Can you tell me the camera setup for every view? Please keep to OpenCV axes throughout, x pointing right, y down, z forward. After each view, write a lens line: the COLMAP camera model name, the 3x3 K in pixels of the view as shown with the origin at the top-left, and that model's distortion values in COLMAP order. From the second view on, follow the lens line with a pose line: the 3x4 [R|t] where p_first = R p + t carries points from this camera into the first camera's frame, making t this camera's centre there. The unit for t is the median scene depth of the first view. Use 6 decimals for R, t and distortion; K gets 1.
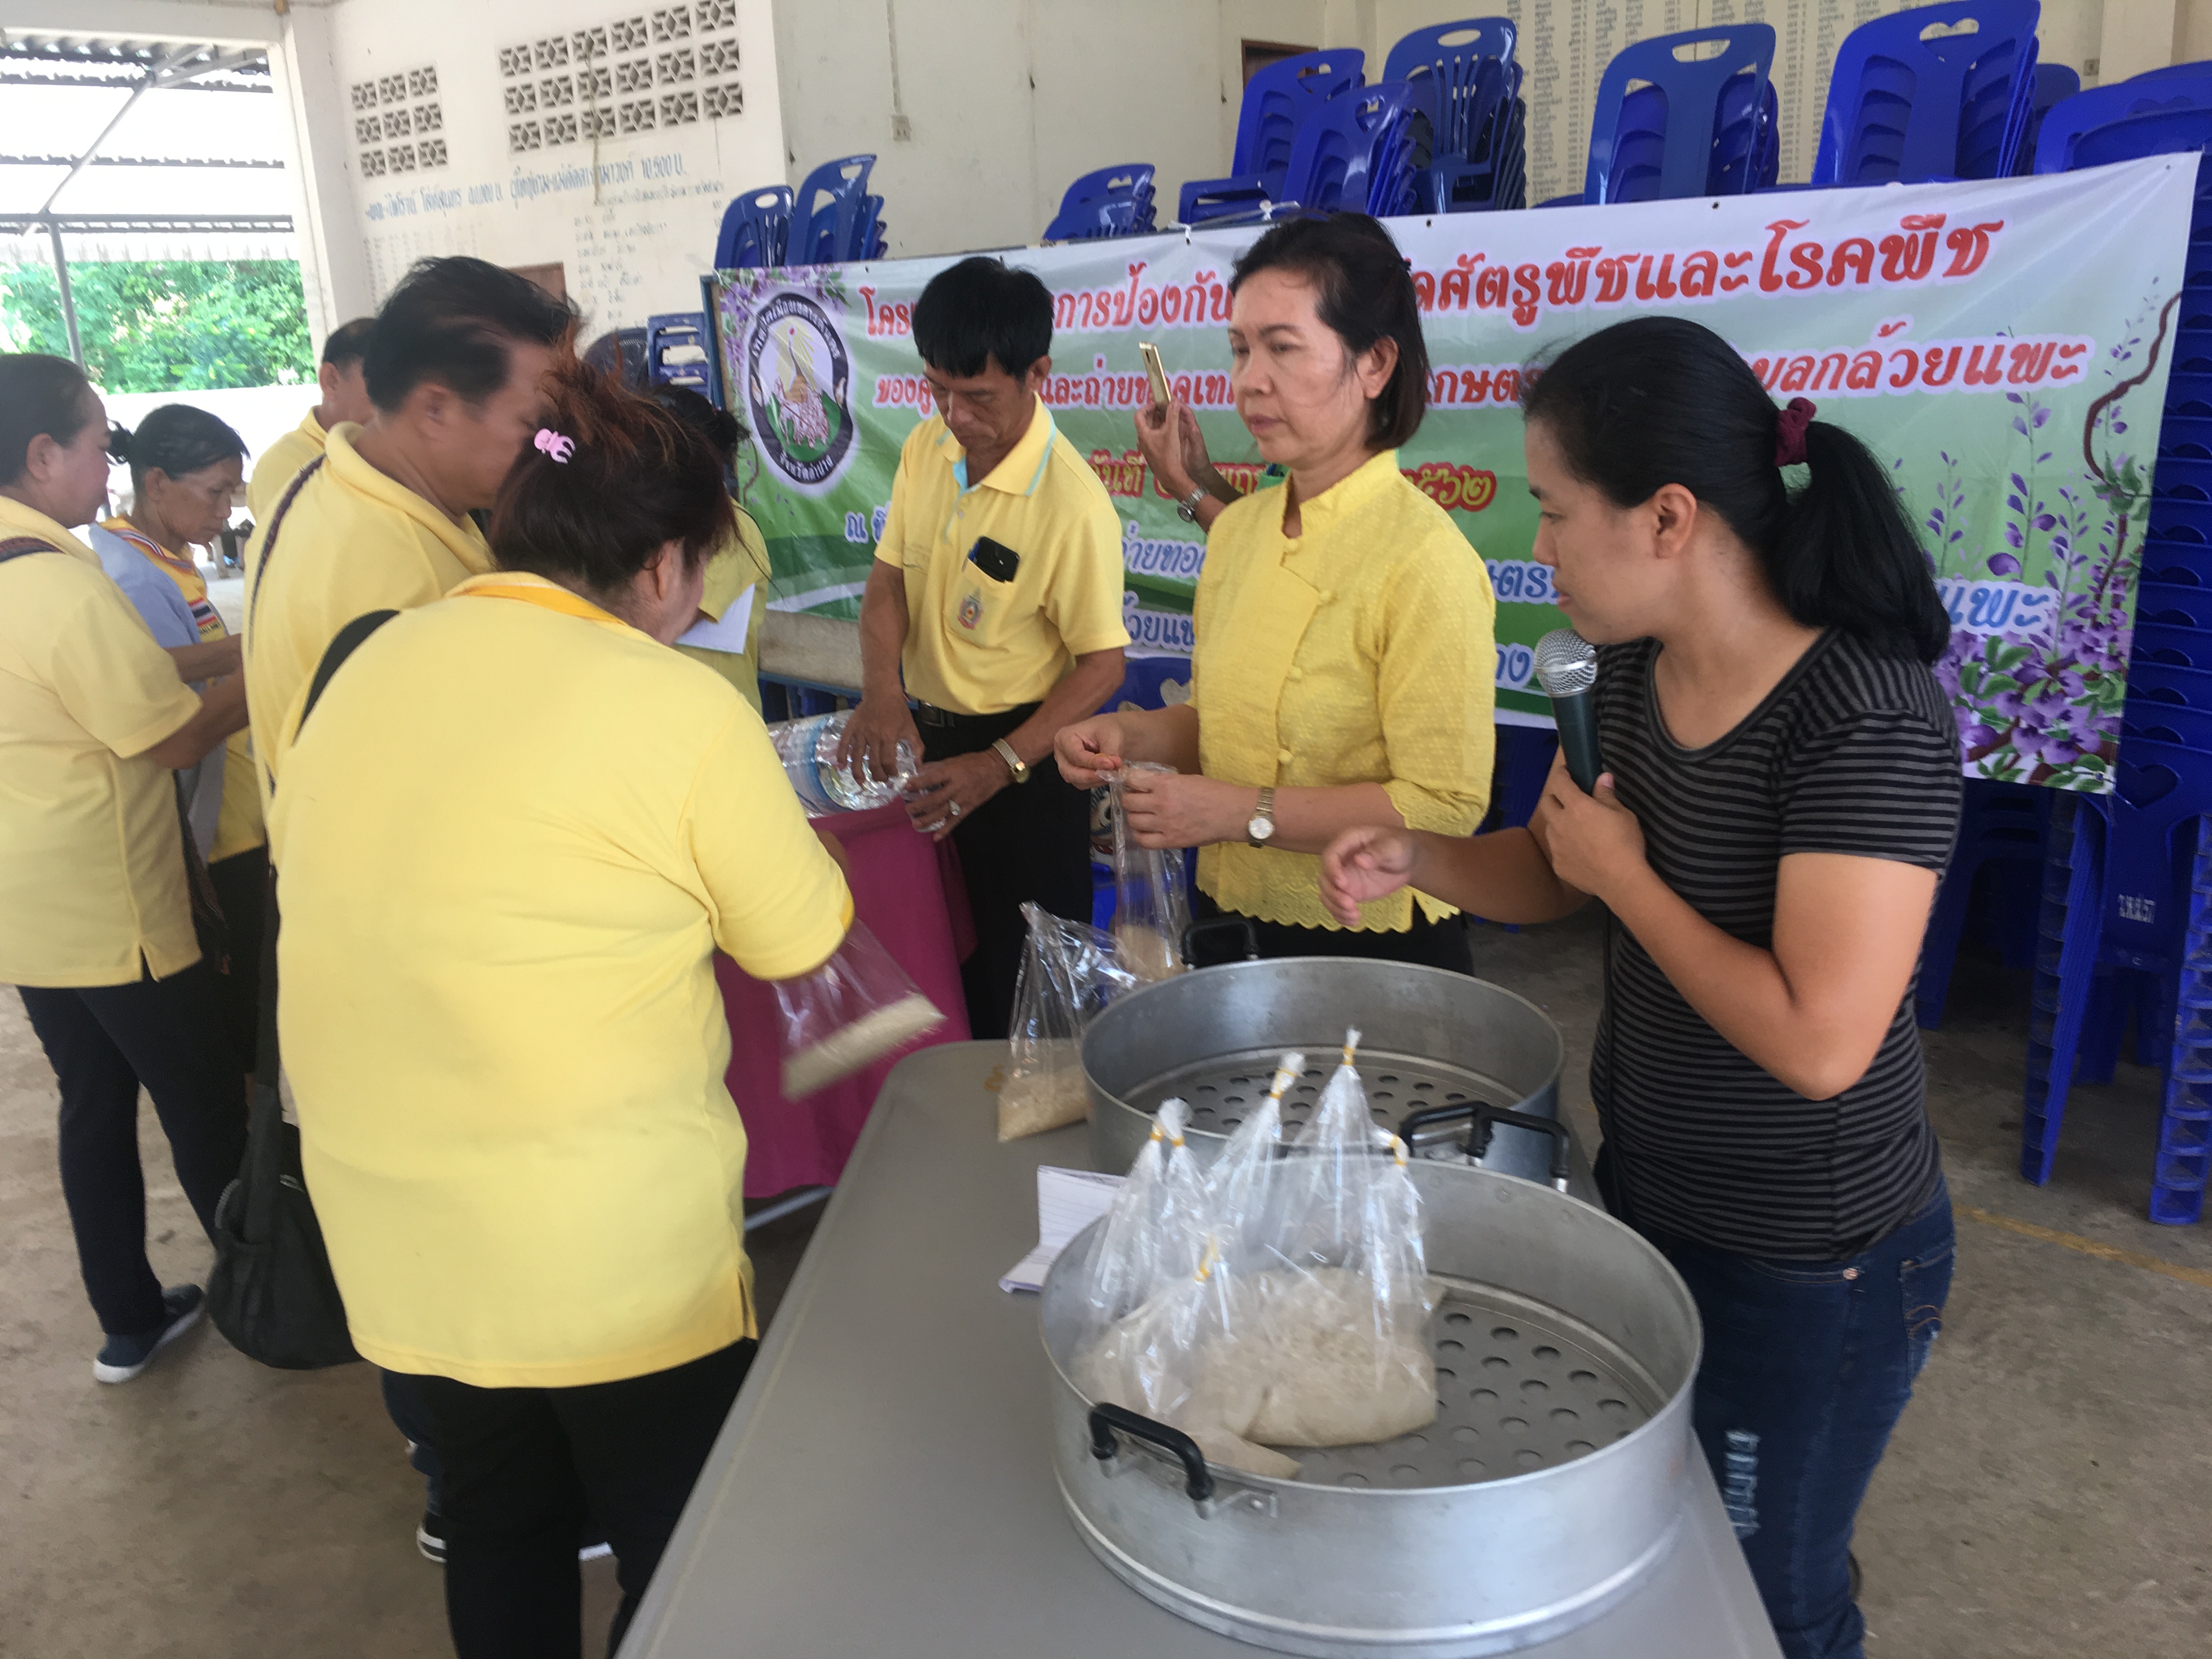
lens RADIAL K [[1870.4, 0, 1095.3], [0, 1870.4, 840.5], [0, 0, 1]] dist [0.076976, -0.111782]
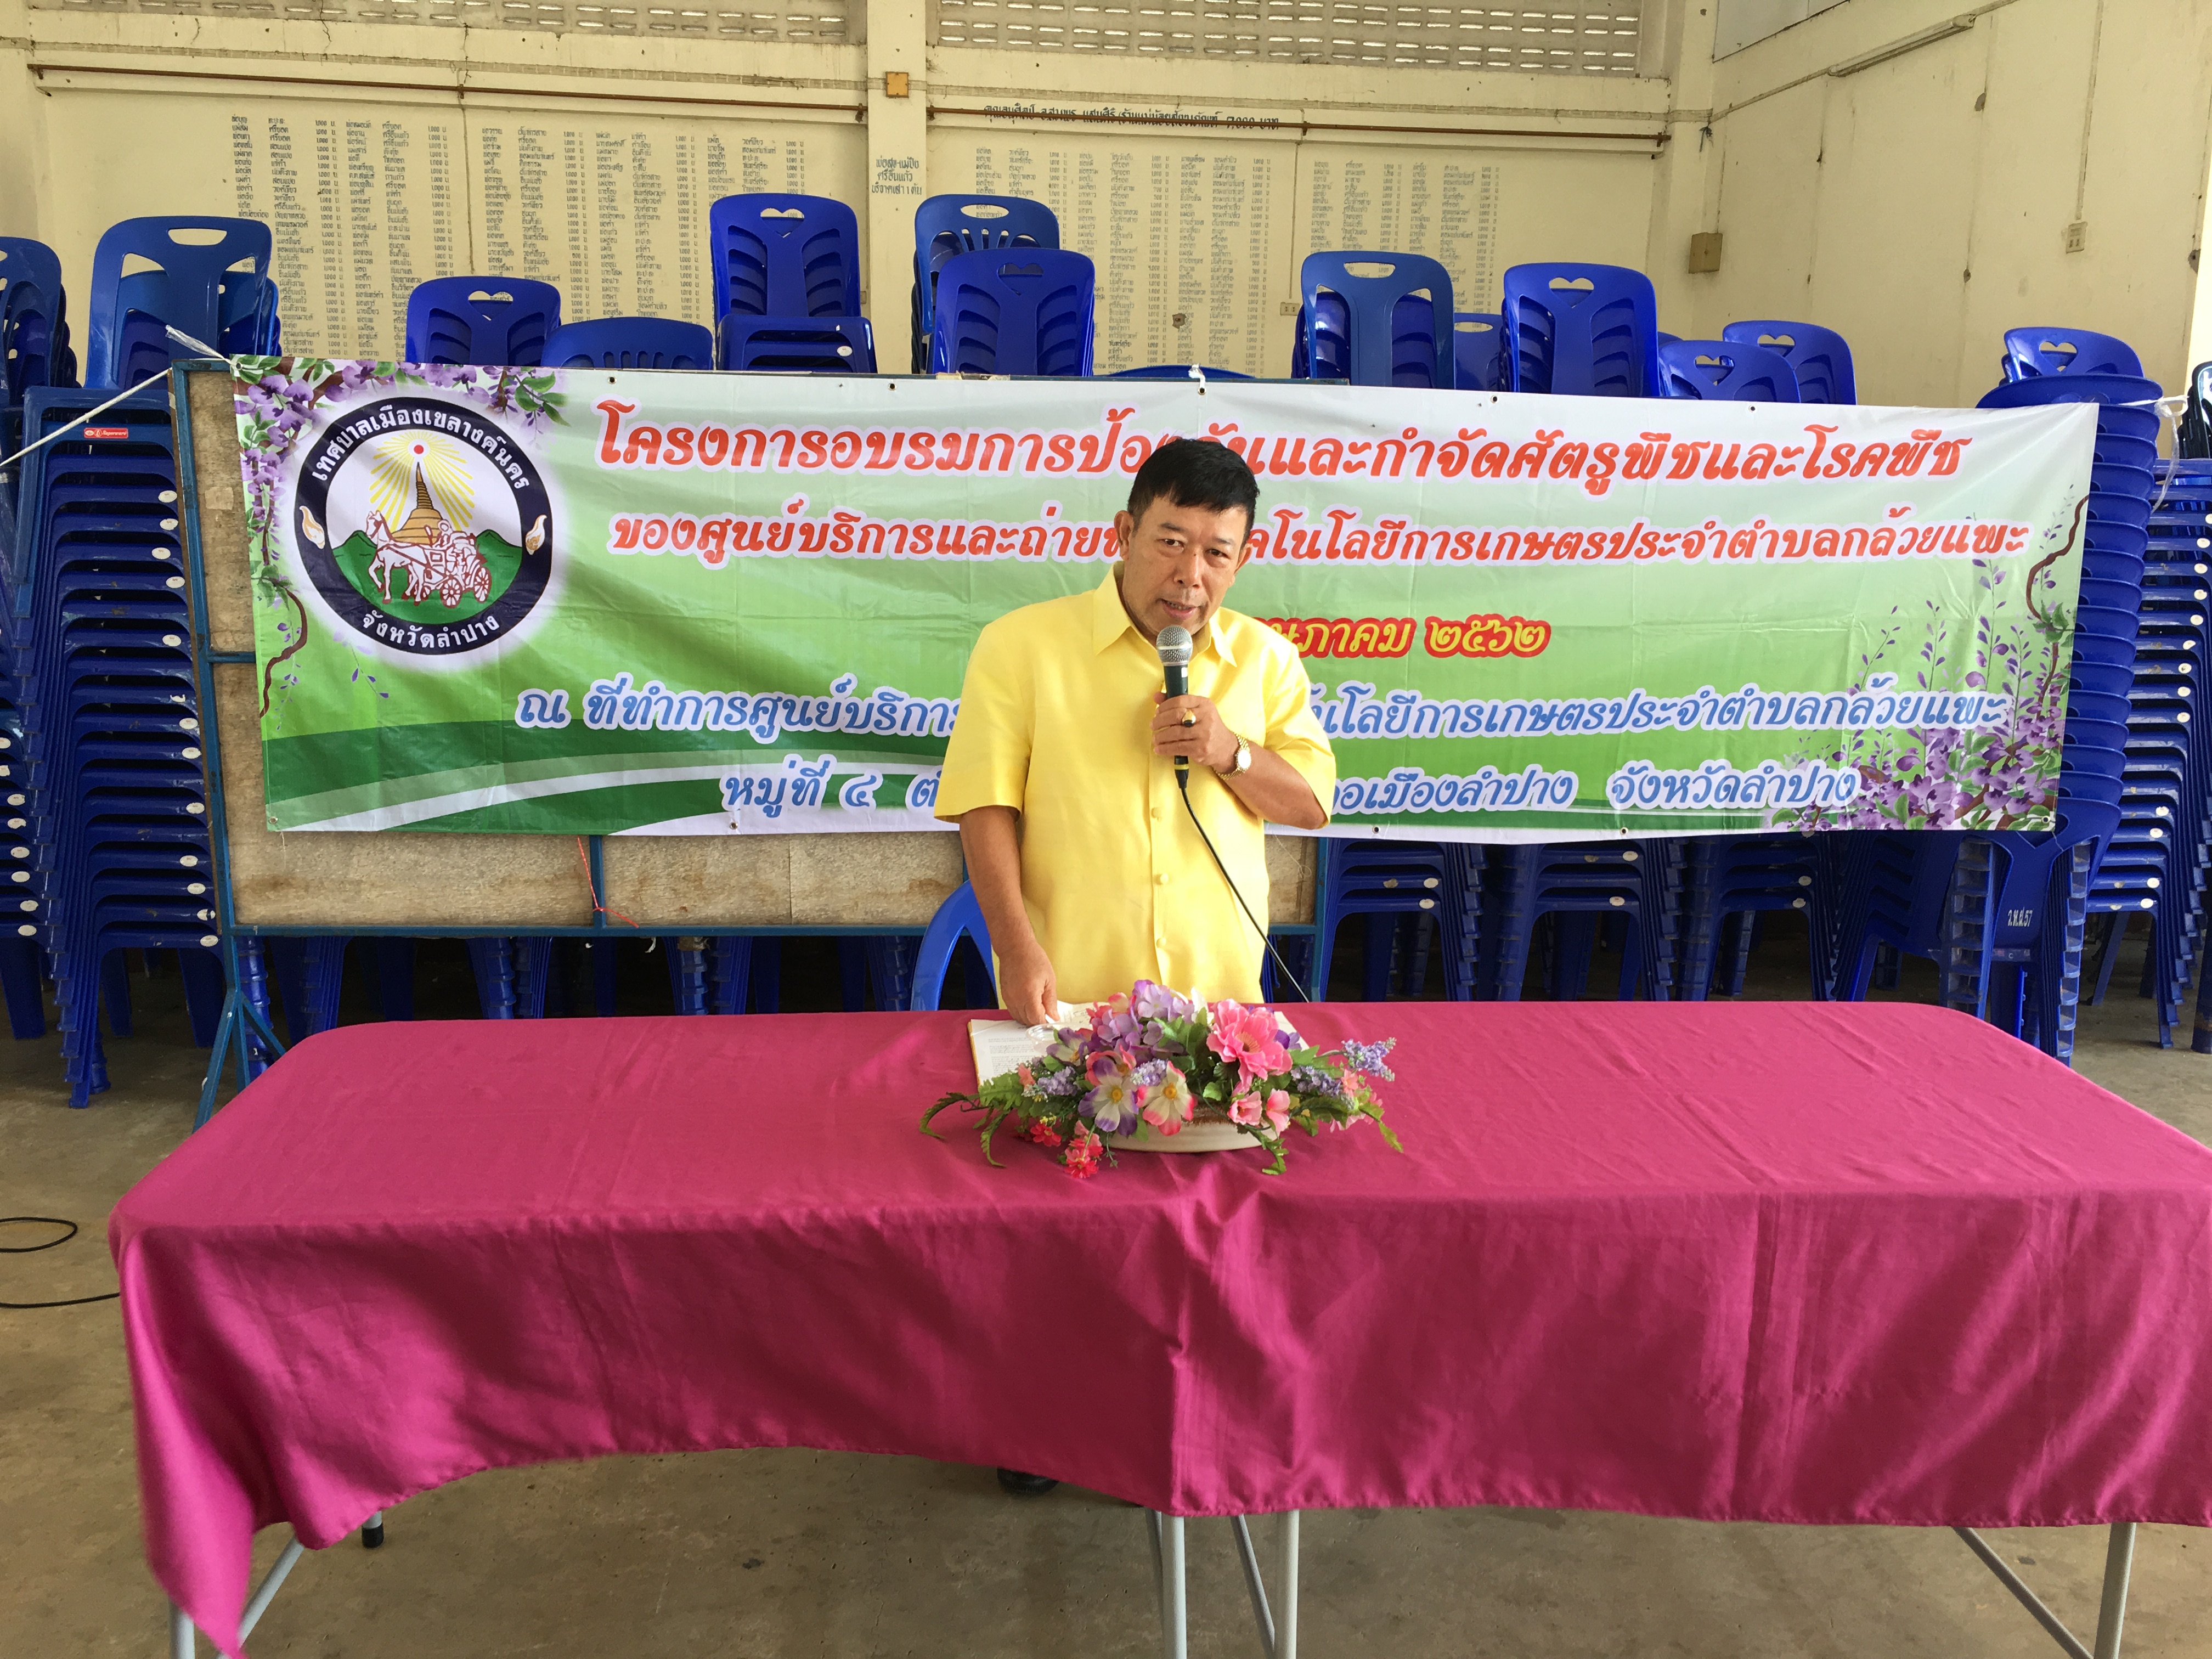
lens RADIAL K [[1870.4, 0, 1100.2], [0, 1870.4, 818.3], [0, 0, 1]] dist [0.076976, -0.111782]
pose [[0.628489, -0.087218, 0.772913, -0.691392], [0.165785, 0.985881, -0.023557, -0.082486], [-0.759945, 0.142943, 0.634075, 0.428087]]
